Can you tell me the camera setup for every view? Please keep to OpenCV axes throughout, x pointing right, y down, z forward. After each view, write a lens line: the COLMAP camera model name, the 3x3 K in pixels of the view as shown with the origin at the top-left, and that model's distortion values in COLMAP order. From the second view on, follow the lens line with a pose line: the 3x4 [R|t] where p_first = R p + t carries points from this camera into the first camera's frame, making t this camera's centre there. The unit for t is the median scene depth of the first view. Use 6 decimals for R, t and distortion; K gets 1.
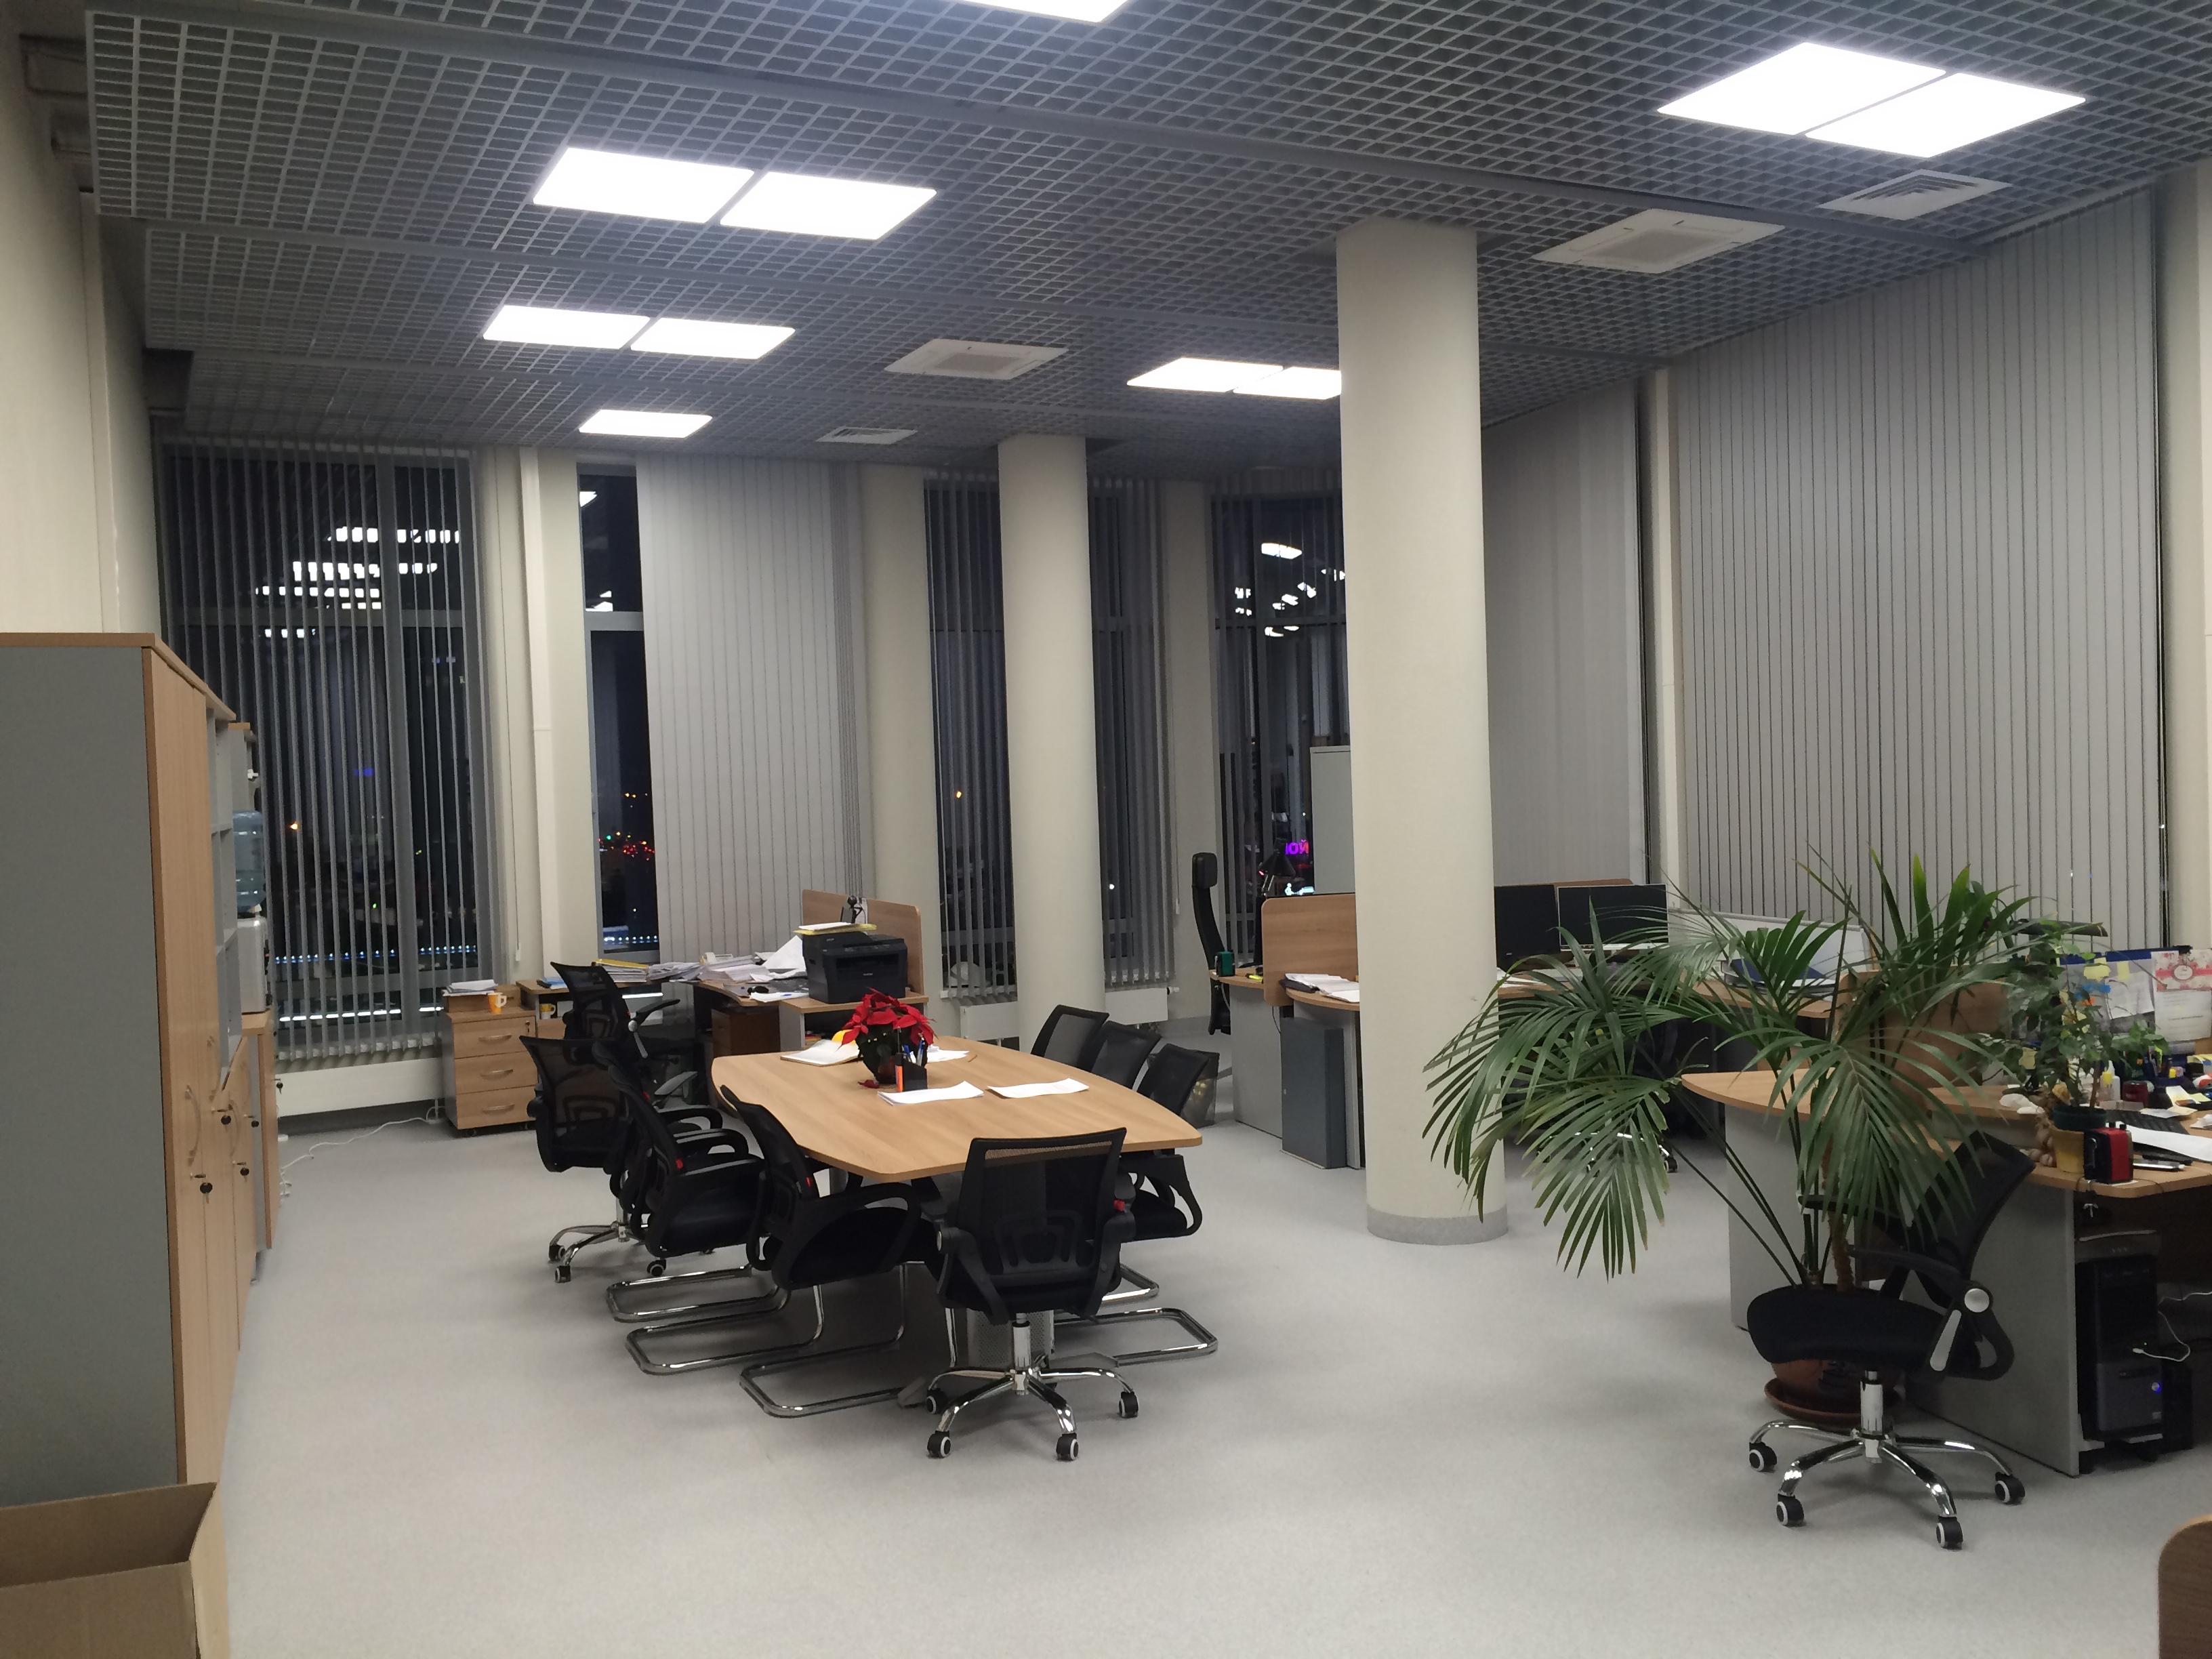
lens RADIAL K [[1900.7, 0, 1106.0], [0, 1900.7, 829.5], [0, 0, 1]] dist [0.069155, -0.109539]
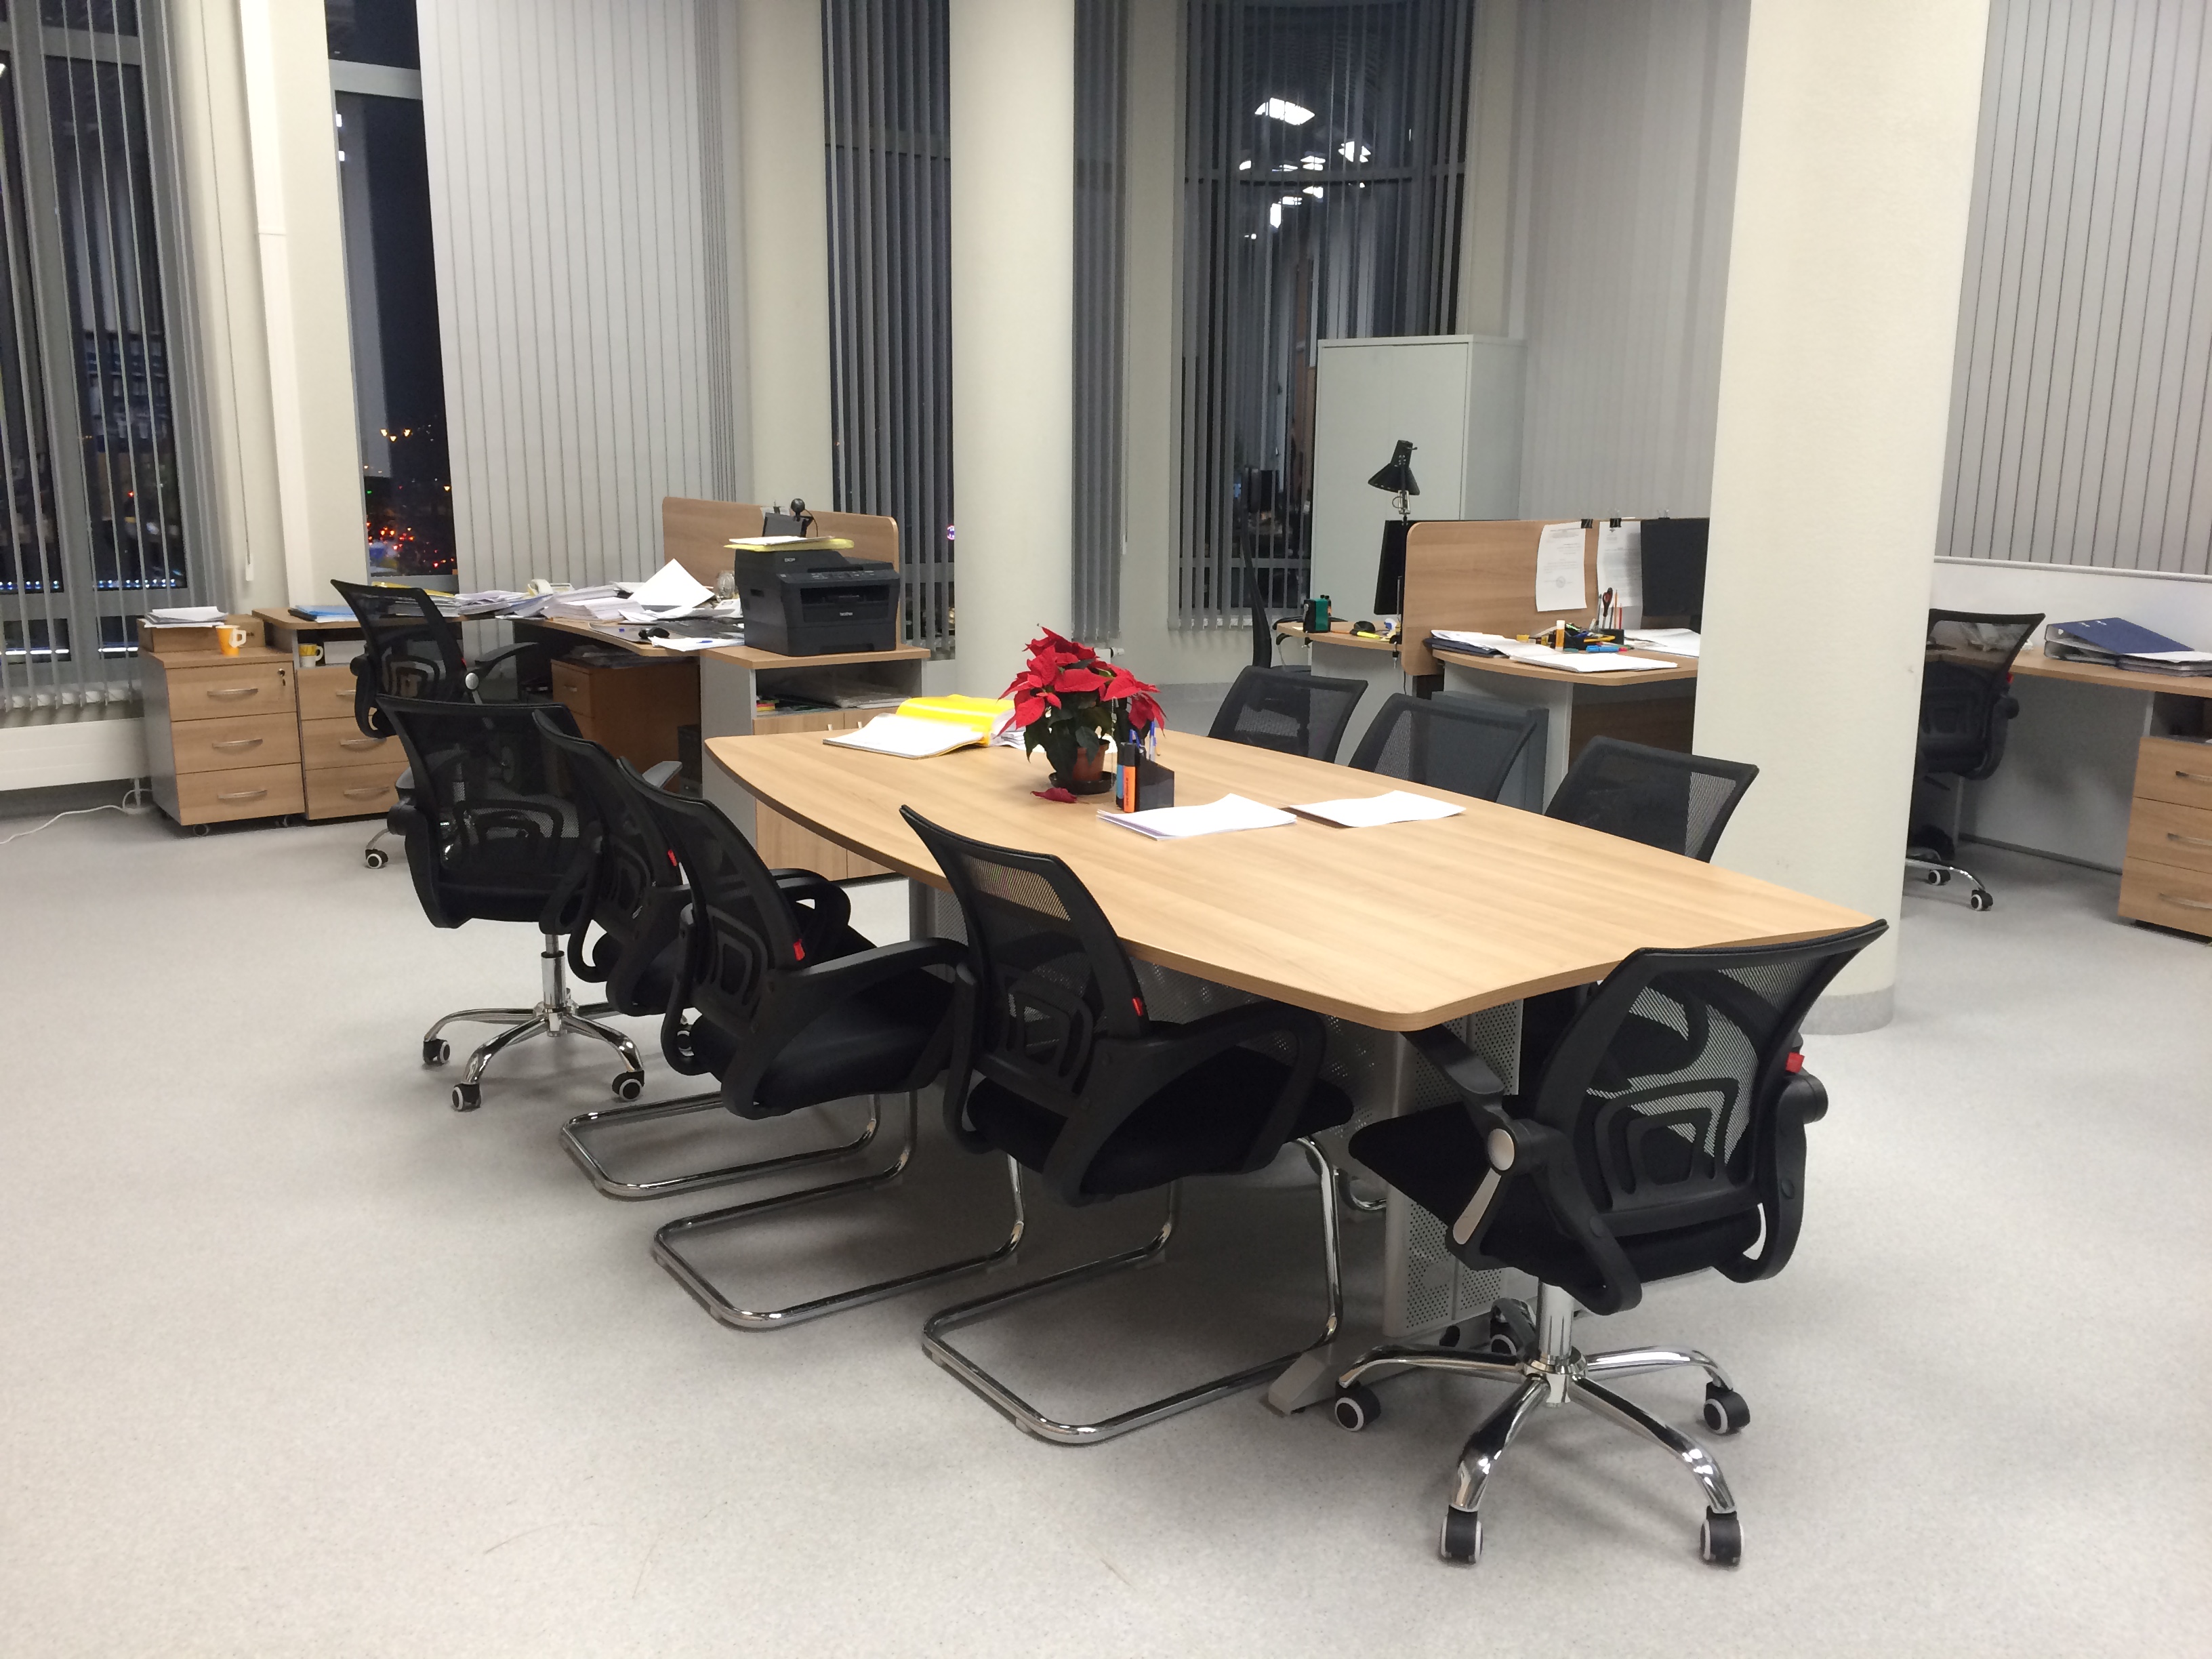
lens RADIAL K [[1900.7, 0, 1106.0], [0, 1900.7, 829.5], [0, 0, 1]] dist [0.069155, -0.109539]
pose [[0.983897, 0.008242, 0.178547, -0.136395], [-0.039475, 0.984289, 0.172095, 0.027801], [-0.174323, -0.176372, 0.968764, 0.281047]]
